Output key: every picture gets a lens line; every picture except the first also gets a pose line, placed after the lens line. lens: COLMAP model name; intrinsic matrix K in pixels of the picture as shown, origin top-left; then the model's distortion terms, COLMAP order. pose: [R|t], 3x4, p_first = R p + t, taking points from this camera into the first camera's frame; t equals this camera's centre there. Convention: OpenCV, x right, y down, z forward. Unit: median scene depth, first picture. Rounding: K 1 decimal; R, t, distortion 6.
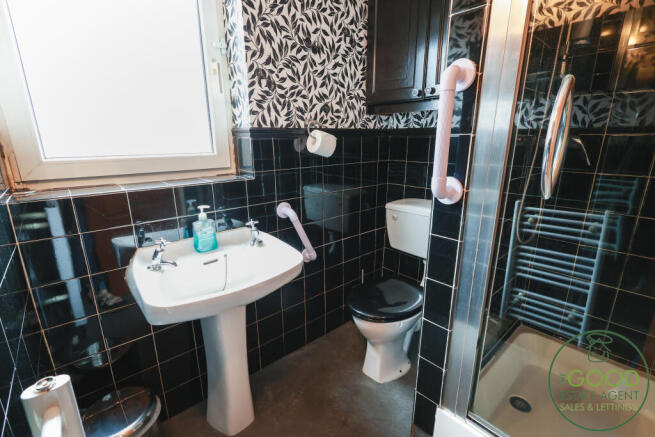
lens RADIAL K [[303.4, 0, 326.7], [0, 303.4, 219.2], [0, 0, 1]] dist [0.004106, 0.000718]
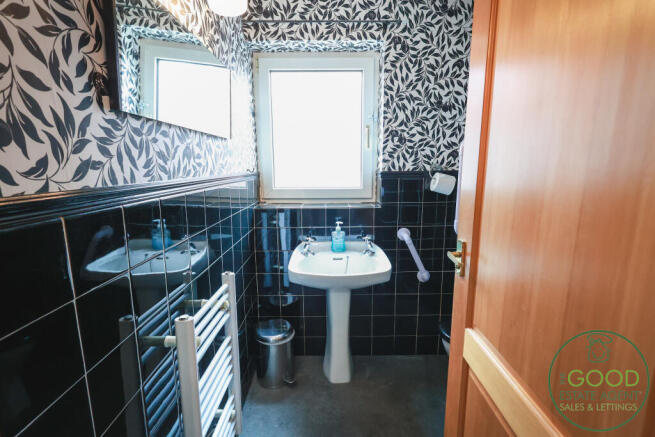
lens RADIAL K [[303.4, 0, 327.4], [0, 303.4, 217.5], [0, 0, 1]] dist [0.004106, 0.000718]
pose [[0.755801, 0.115253, -0.644578, 0.477016], [-0.169920, 0.985188, -0.023084, -0.017682], [0.632370, 0.126974, 0.764190, -0.196339]]
